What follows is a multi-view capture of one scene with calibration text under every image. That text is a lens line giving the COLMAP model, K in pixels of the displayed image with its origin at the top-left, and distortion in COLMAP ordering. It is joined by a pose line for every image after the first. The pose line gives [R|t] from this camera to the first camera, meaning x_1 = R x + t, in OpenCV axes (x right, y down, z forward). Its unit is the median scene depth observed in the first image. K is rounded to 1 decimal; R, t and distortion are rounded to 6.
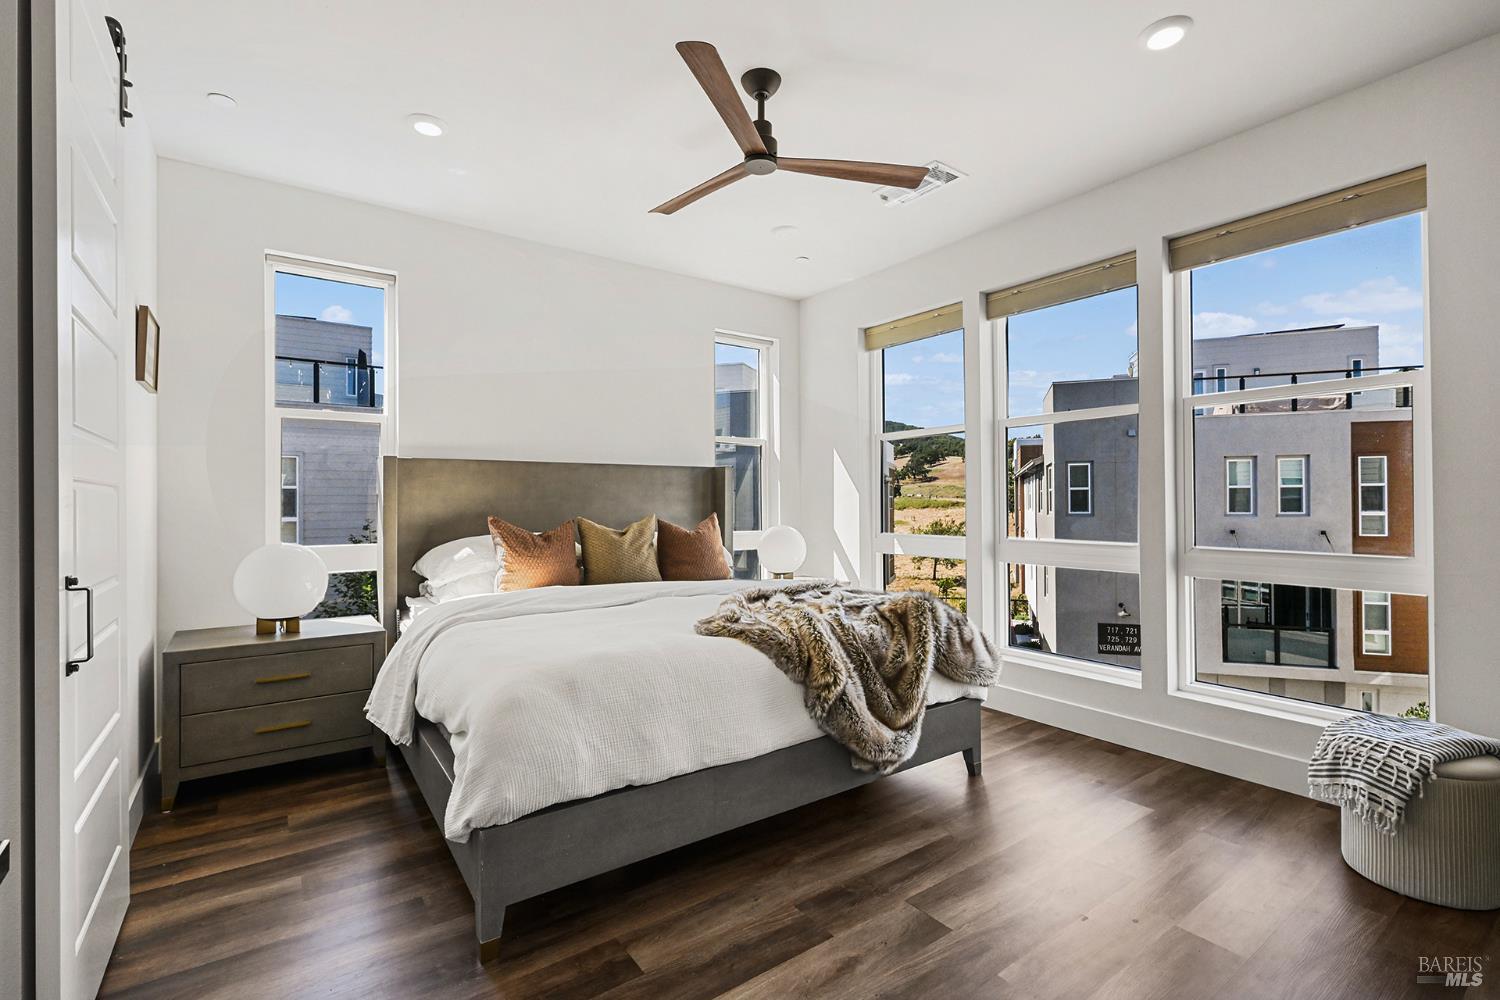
lens RADIAL K [[667.9, 0, 747.2], [0, 667.9, 493.8], [0, 0, 1]] dist [-0.001499, -0.000559]
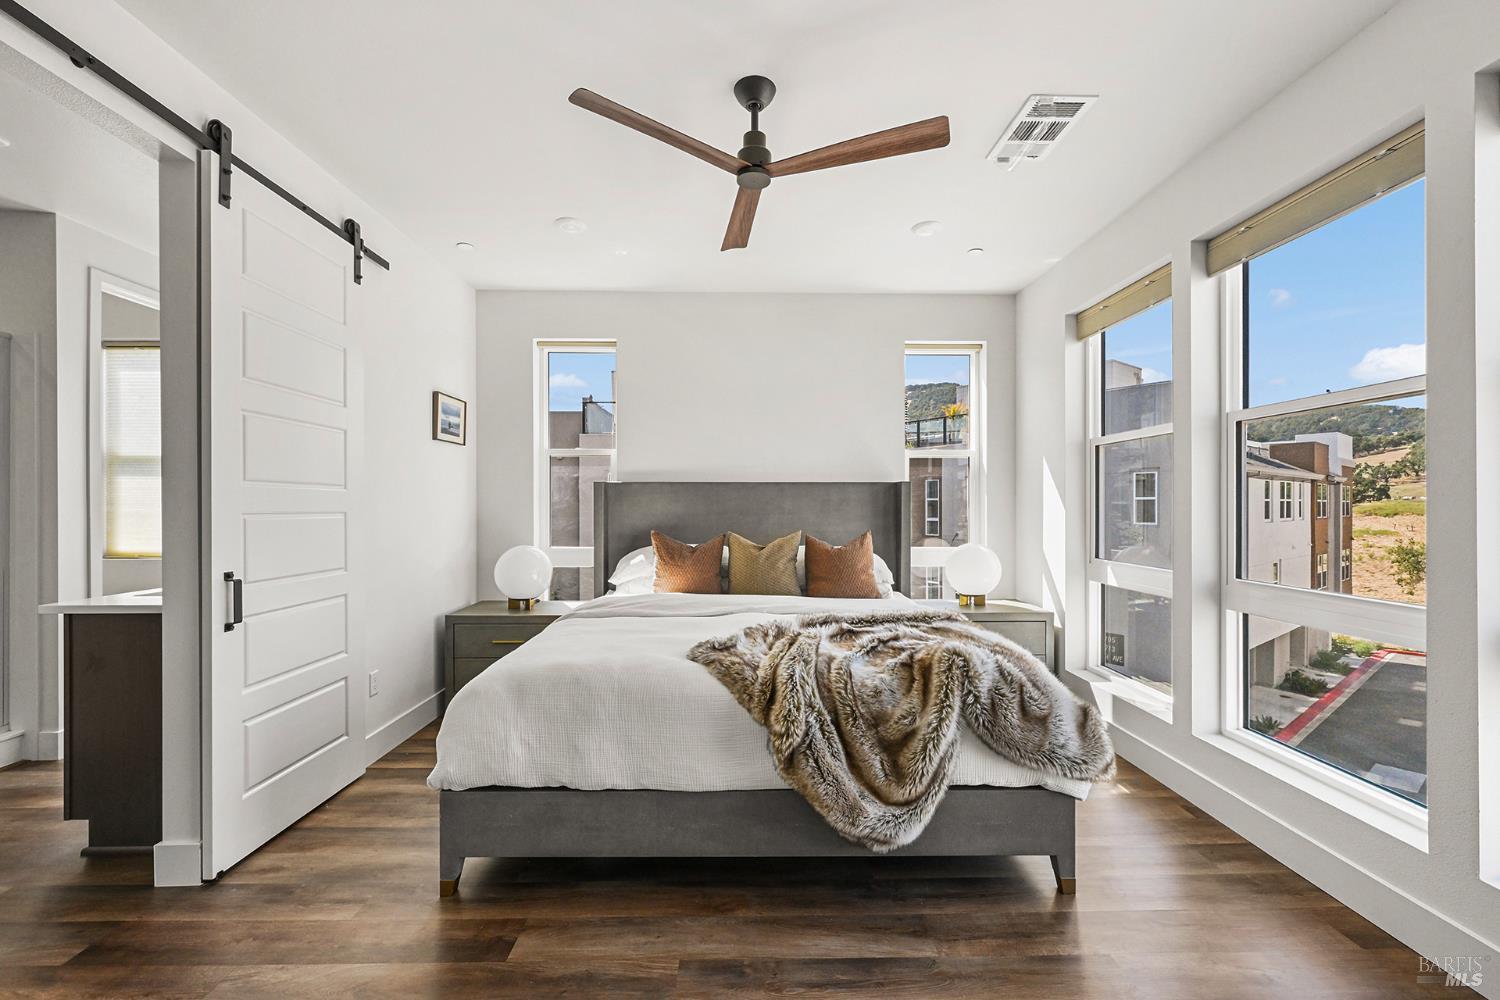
lens RADIAL K [[587.4, 0, 748.6], [0, 587.4, 504.1], [0, 0, 1]] dist [-0.001008, 0.000492]
pose [[0.823376, 0.002588, -0.567491, 0.412567], [0.003396, 0.999949, 0.009486, -0.026331], [0.567487, -0.009738, 0.823325, 0.246869]]
